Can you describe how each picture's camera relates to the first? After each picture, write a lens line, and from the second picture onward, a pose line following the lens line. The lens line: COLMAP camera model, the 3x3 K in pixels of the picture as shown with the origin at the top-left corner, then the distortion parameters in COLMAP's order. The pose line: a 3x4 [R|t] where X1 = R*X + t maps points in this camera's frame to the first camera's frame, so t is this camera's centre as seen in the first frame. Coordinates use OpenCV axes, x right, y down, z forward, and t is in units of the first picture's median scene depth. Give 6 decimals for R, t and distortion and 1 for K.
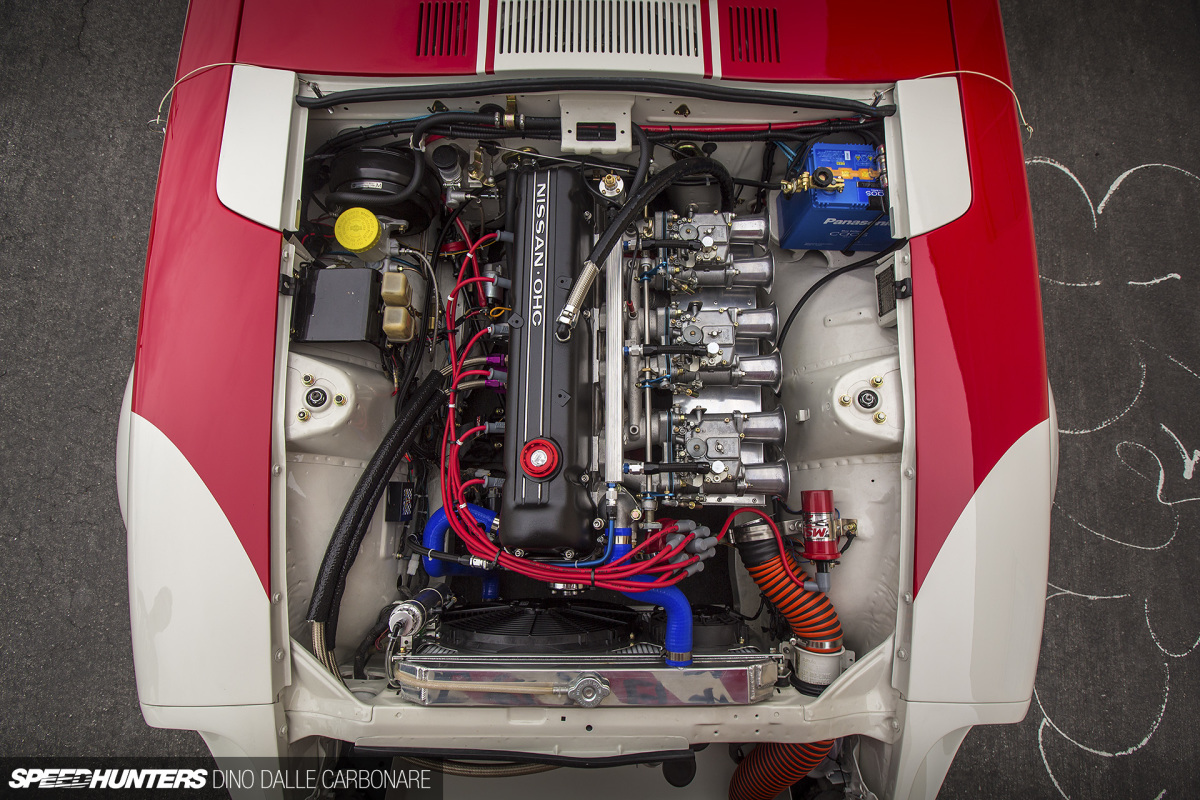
lens RADIAL K [[516.1, 0, 594.4], [0, 516.1, 386.0], [0, 0, 1]] dist [-0.056475, 0.017231]
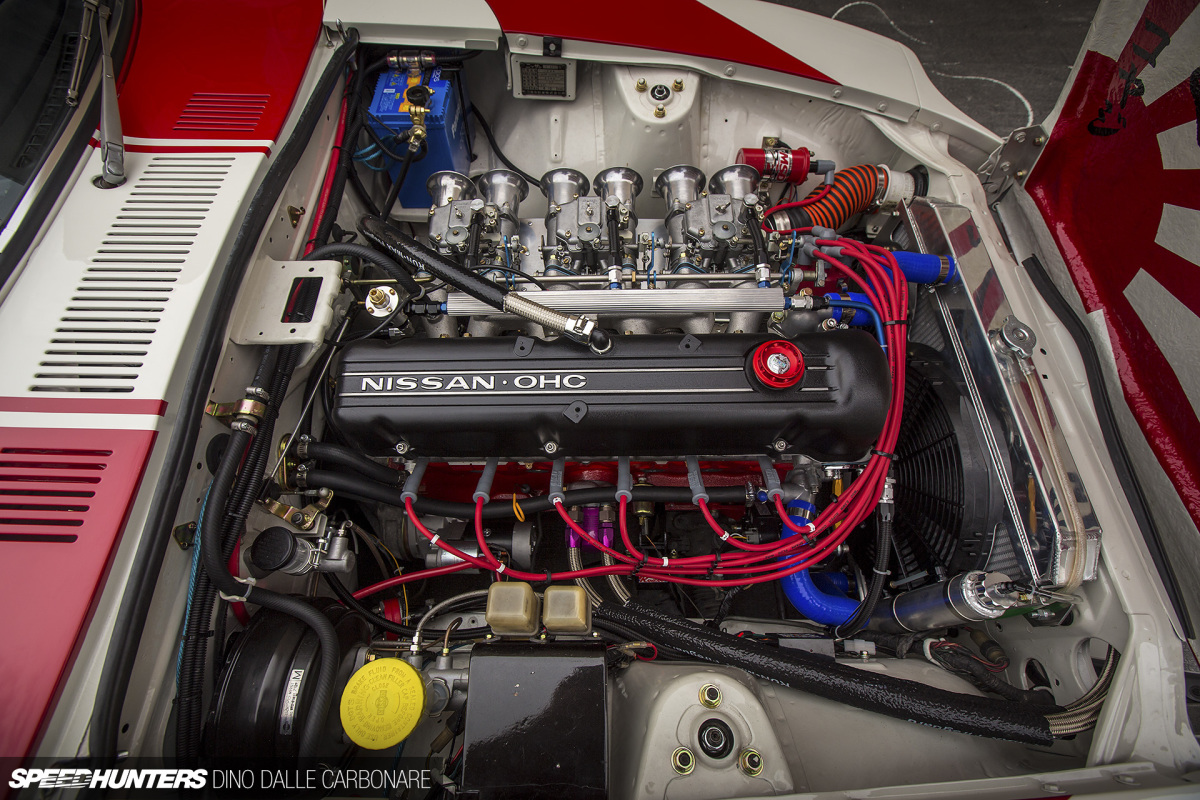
lens RADIAL K [[516.1, 0, 594.4], [0, 516.1, 386.0], [0, 0, 1]] dist [-0.056475, 0.017231]
pose [[0.009783, -0.912858, 0.408160, -0.388329], [0.981905, 0.085968, 0.168734, -0.213820], [-0.189119, 0.399124, 0.897181, 0.349786]]
